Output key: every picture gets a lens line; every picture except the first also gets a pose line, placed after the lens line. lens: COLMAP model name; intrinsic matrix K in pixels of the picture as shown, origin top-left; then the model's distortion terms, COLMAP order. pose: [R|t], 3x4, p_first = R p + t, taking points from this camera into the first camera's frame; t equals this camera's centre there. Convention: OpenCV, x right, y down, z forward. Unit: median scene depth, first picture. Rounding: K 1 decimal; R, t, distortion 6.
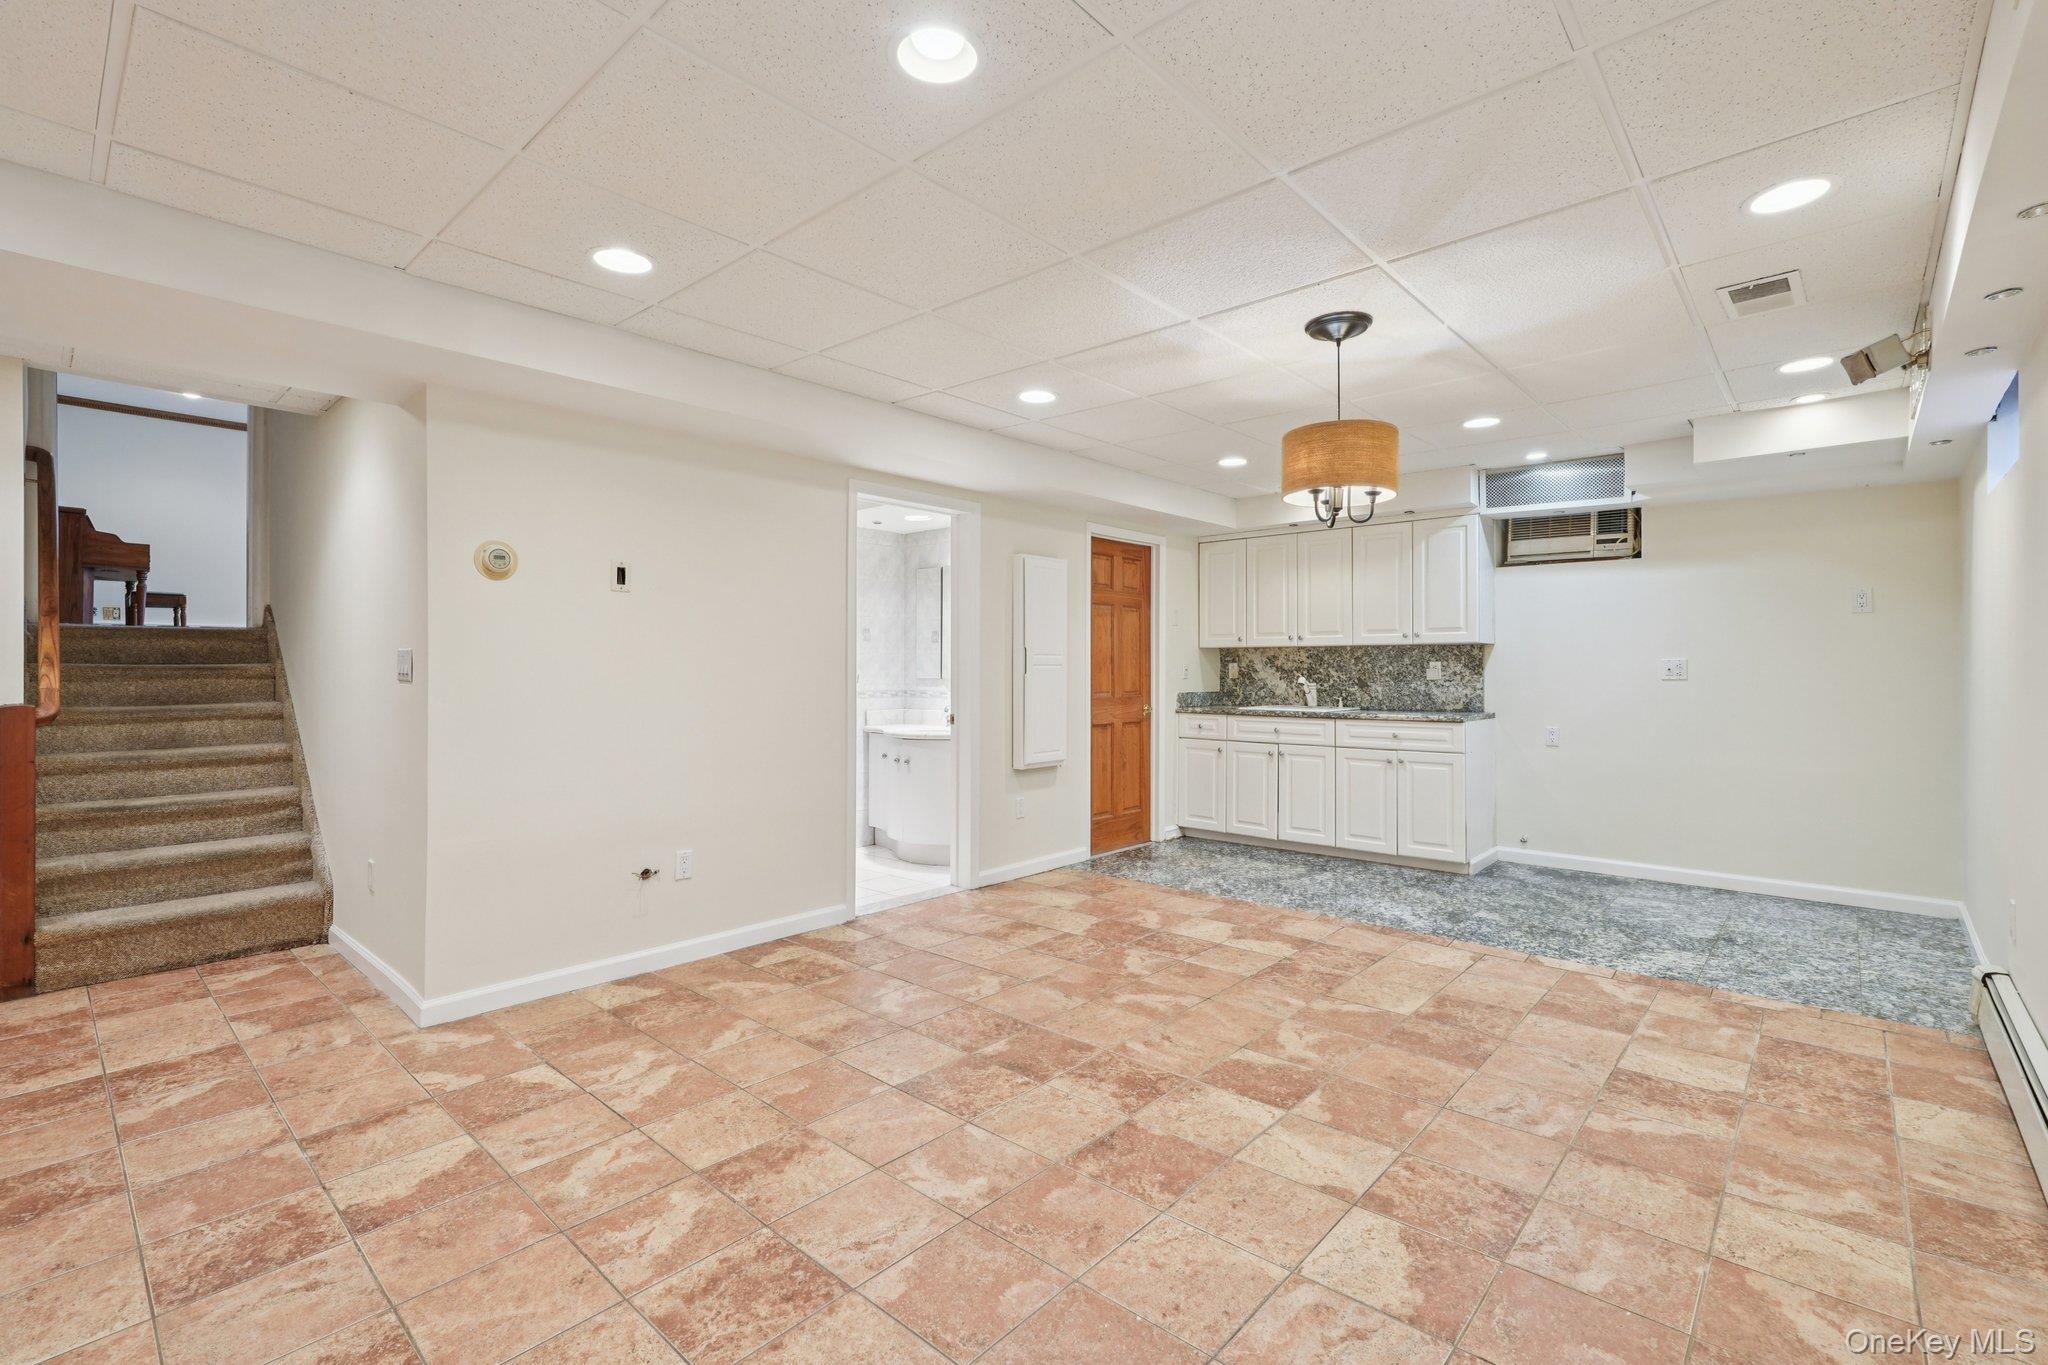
lens RADIAL K [[909.7, 0, 1024.6], [0, 909.7, 666.5], [0, 0, 1]] dist [-0.016273, 0.009329]
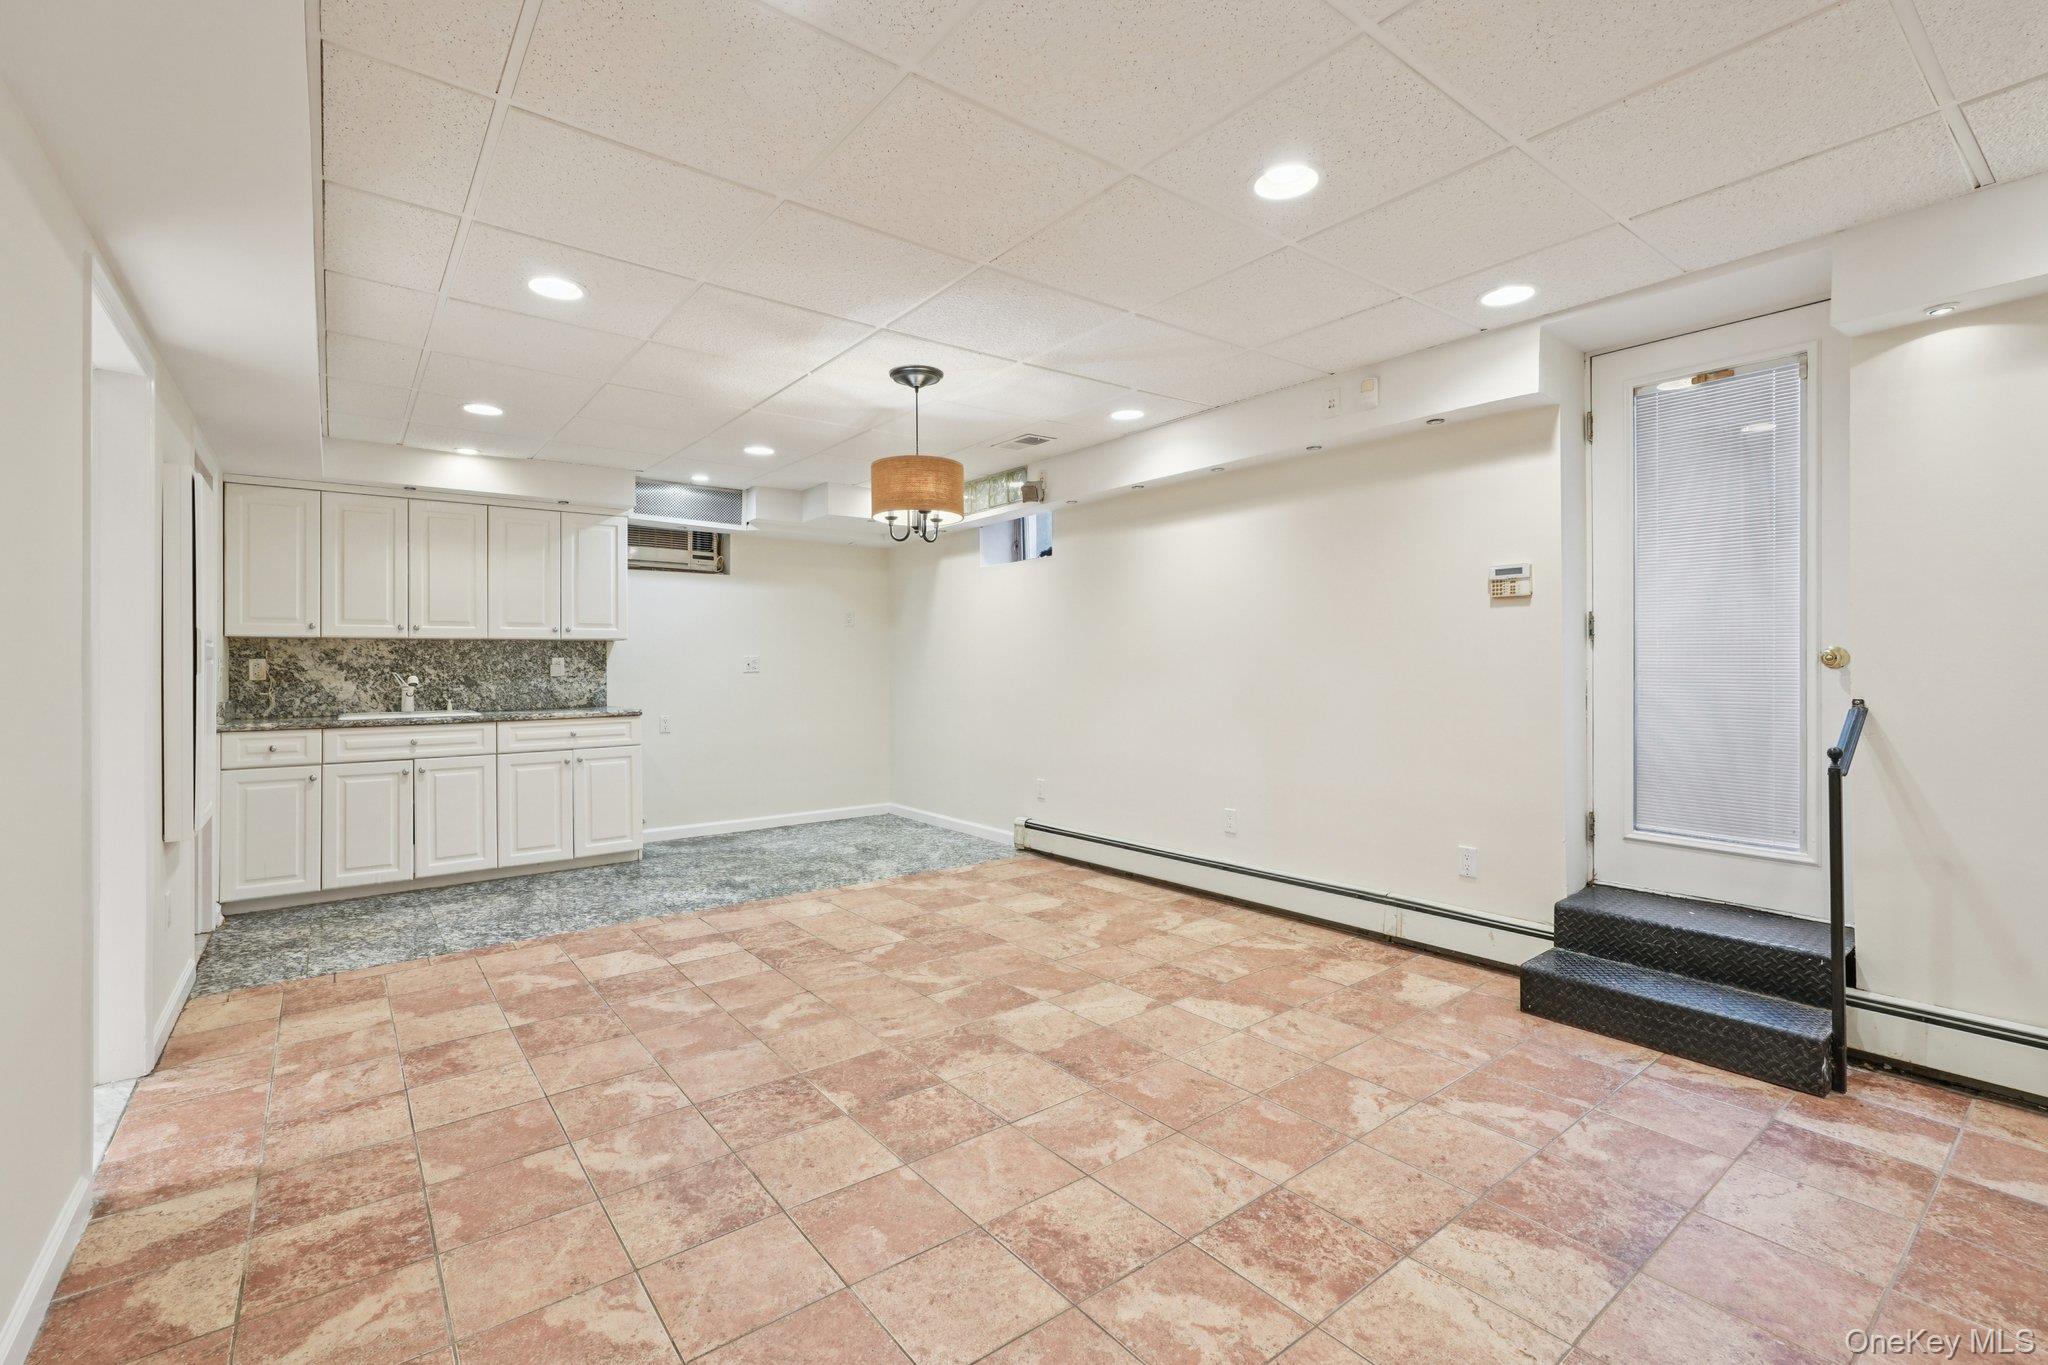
lens RADIAL K [[909.7, 0, 1024.6], [0, 909.7, 666.5], [0, 0, 1]] dist [-0.016273, 0.009329]
pose [[0.177726, -0.003602, 0.984073, -0.722235], [0.005215, 0.999983, 0.002718, 0.007121], [-0.984066, 0.004649, 0.177742, 0.576406]]
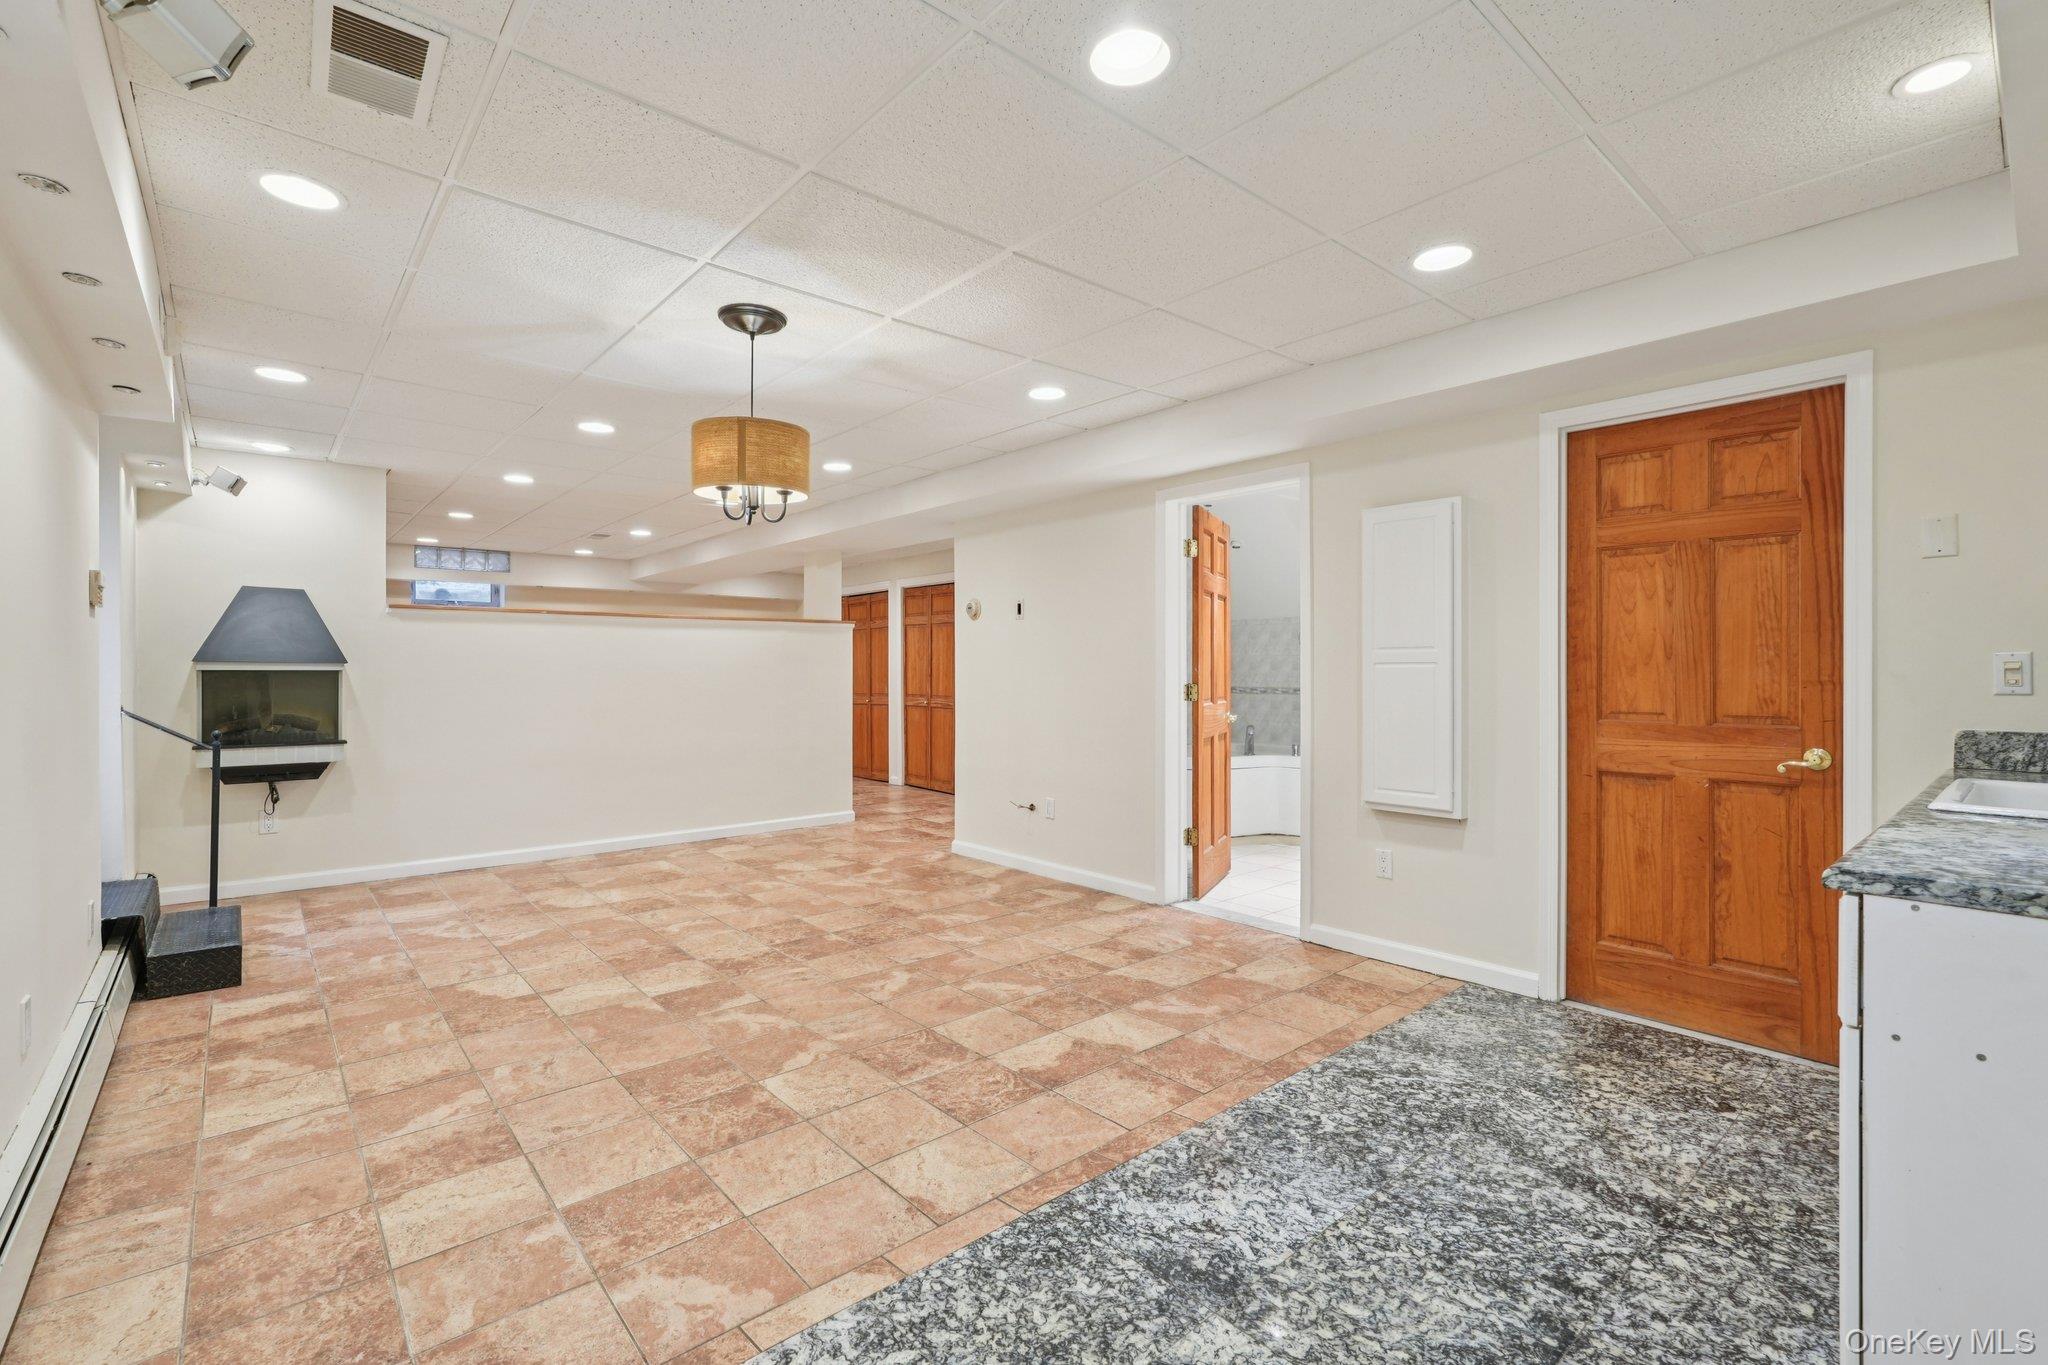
lens RADIAL K [[909.7, 0, 1024.6], [0, 909.7, 666.5], [0, 0, 1]] dist [-0.016273, 0.009329]
pose [[-0.121074, -0.003375, -0.992638, 1.144292], [0.006544, 0.999970, -0.004198, 0.004013], [0.992622, -0.007004, -0.121048, 1.255505]]
